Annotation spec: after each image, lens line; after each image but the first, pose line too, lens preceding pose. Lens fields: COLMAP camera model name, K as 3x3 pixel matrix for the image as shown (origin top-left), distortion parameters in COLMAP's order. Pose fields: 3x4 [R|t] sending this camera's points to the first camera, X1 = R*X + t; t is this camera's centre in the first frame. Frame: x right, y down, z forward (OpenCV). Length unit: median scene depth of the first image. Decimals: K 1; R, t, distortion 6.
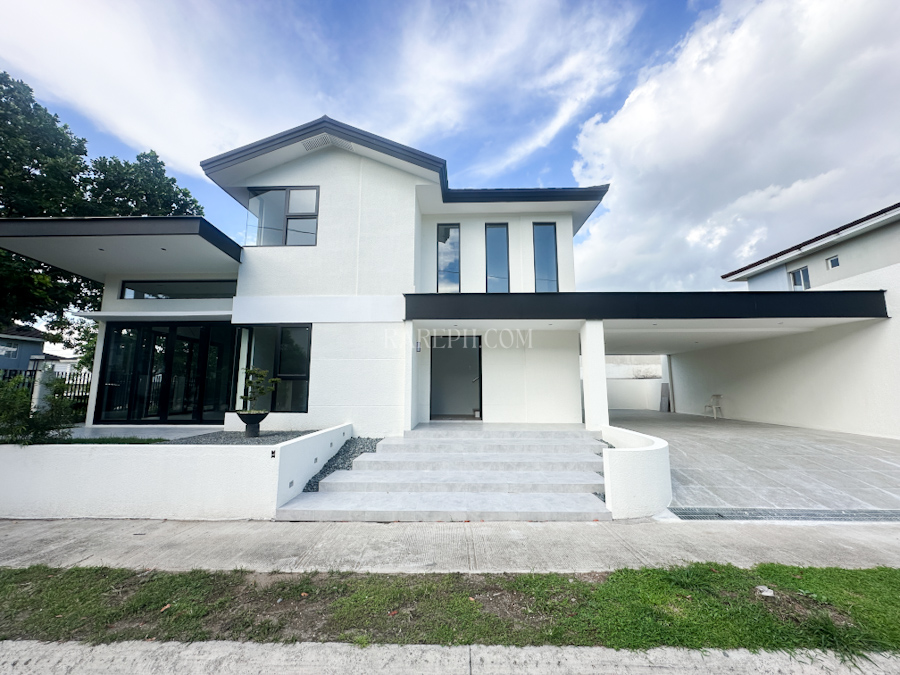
lens RADIAL K [[361.2, 0, 449.8], [0, 361.2, 336.7], [0, 0, 1]] dist [-0.004633, 0.000891]
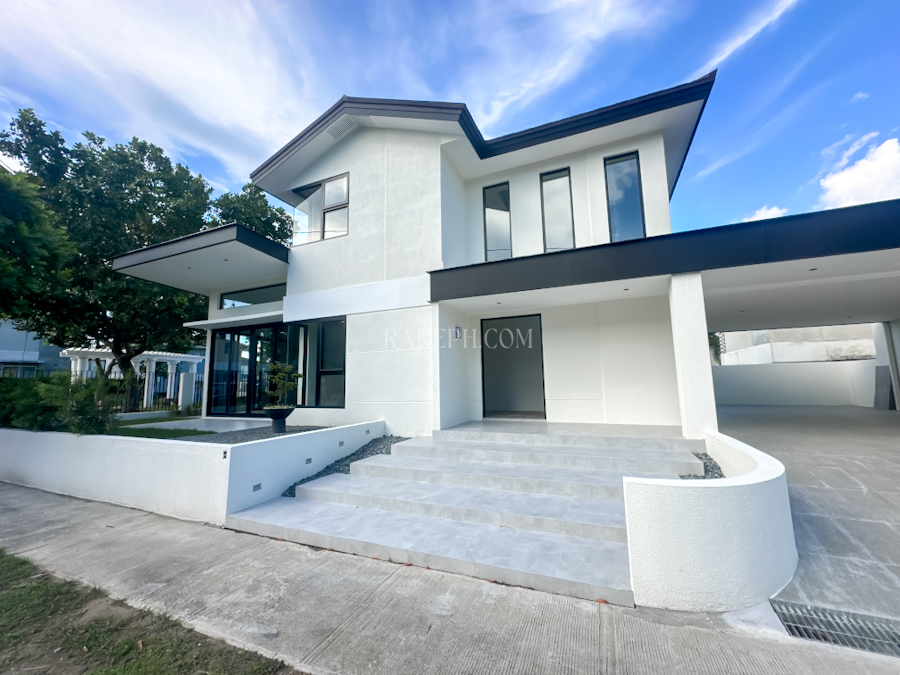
lens RADIAL K [[361.2, 0, 449.8], [0, 361.2, 337.4], [0, 0, 1]] dist [-0.004633, 0.000891]
pose [[0.926343, -0.063660, -0.371262, 0.239113], [0.071052, 0.997453, 0.006251, 0.036912], [0.369919, -0.032170, 0.928507, 0.218491]]
